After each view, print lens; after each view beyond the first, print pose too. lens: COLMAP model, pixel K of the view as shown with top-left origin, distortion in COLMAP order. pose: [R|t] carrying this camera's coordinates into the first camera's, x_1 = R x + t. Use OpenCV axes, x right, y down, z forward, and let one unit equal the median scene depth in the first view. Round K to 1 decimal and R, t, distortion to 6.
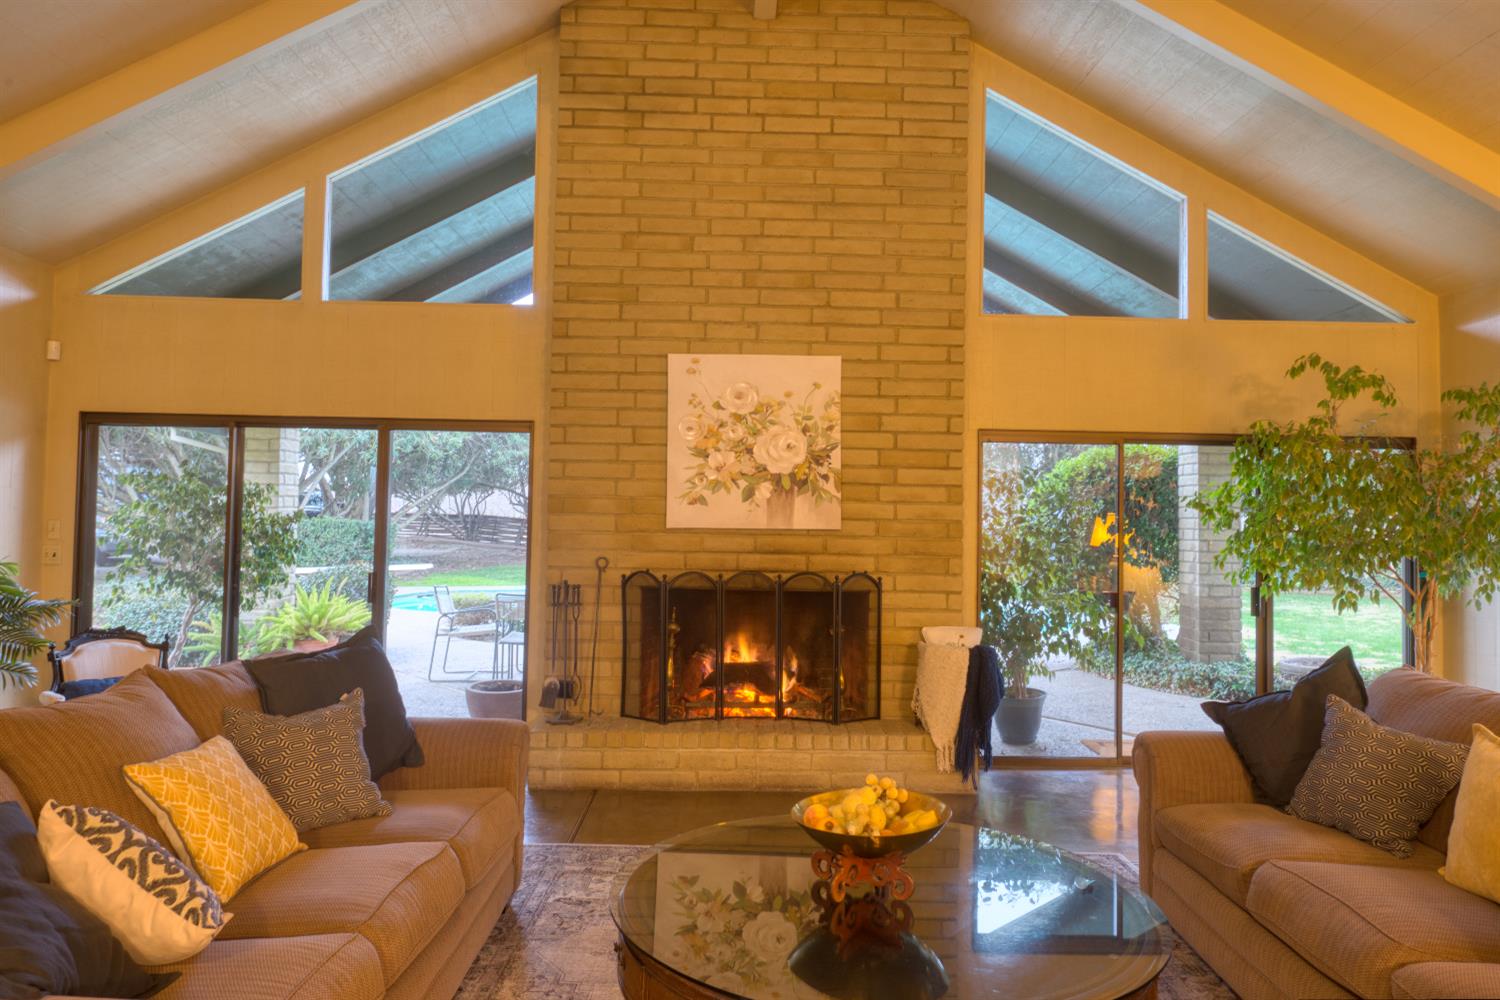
lens RADIAL K [[987.7, 0, 745.4], [0, 987.7, 485.7], [0, 0, 1]] dist [-0.001590, -0.002402]
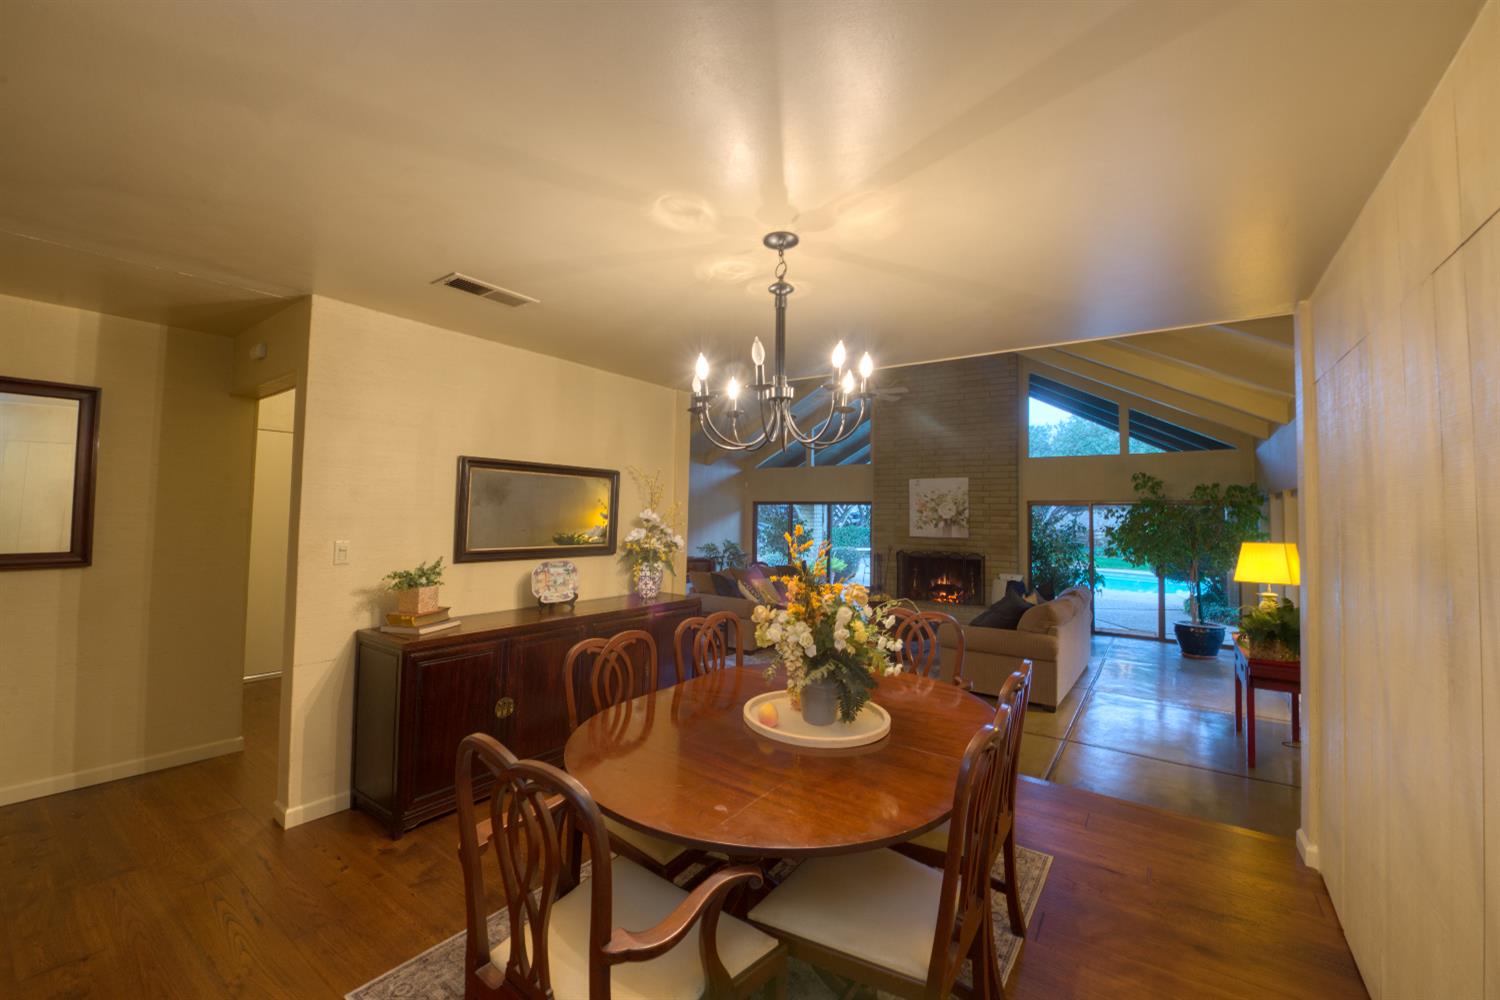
lens RADIAL K [[598.9, 0, 744.1], [0, 598.9, 492.8], [0, 0, 1]] dist [-0.019492, -0.000372]
pose [[0.802736, -0.028571, -0.595649, 0.605712], [0.022707, 0.999592, -0.017346, -0.070930], [0.595902, 0.000399, 0.803057, -0.774371]]
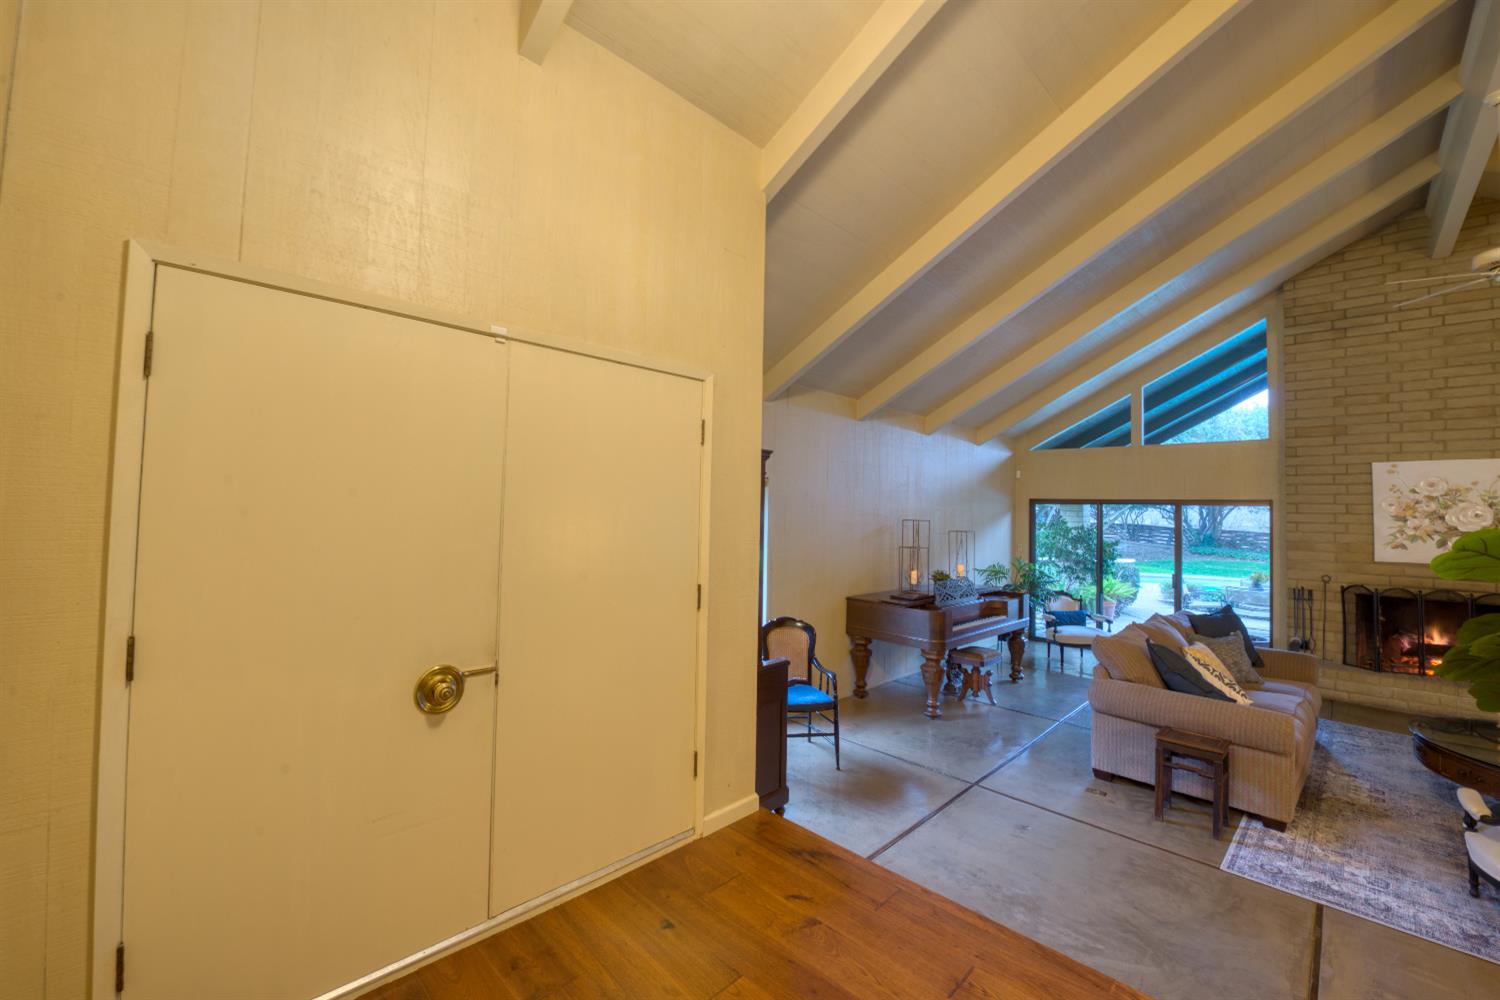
lens RADIAL K [[598.9, 0, 749.5], [0, 598.9, 487.5], [0, 0, 1]] dist [-0.019492, -0.000372]
pose [[0.690939, -0.027847, -0.722376, -0.092214], [0.014123, 0.999587, -0.025025, -0.078297], [0.722775, 0.007089, 0.691047, -0.526792]]
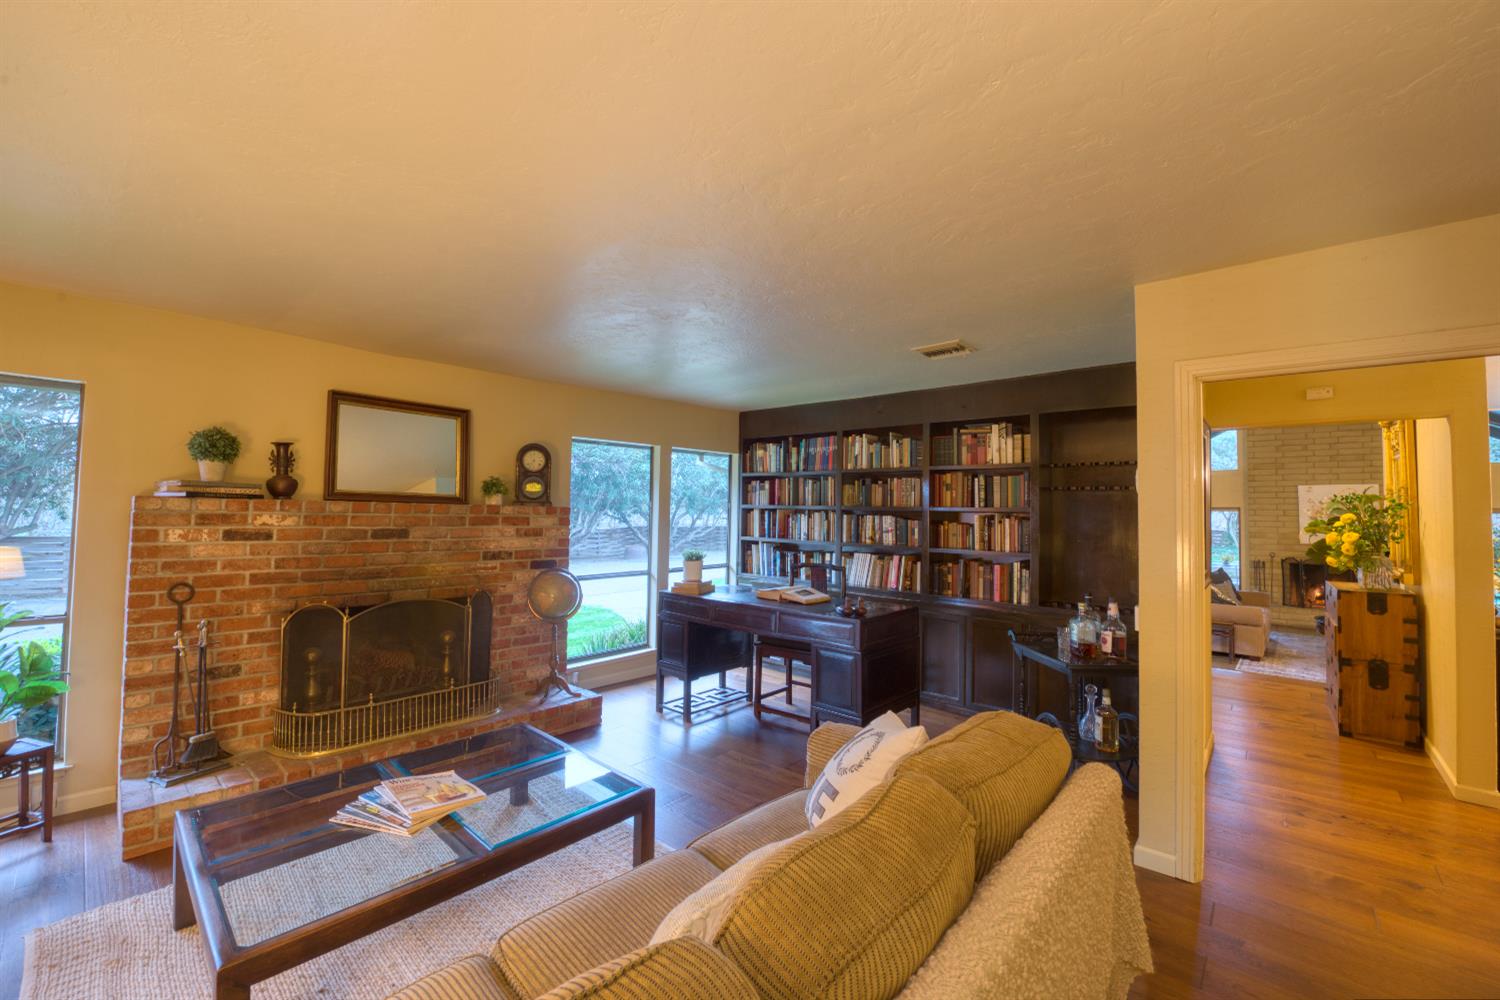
lens RADIAL K [[598.9, 0, 751.2], [0, 598.9, 488.1], [0, 0, 1]] dist [-0.019492, -0.000372]
pose [[0.733718, -0.034278, -0.678589, -0.083610], [0.021928, 0.999401, -0.026773, -0.114148], [0.679100, 0.004764, 0.734030, -1.436920]]
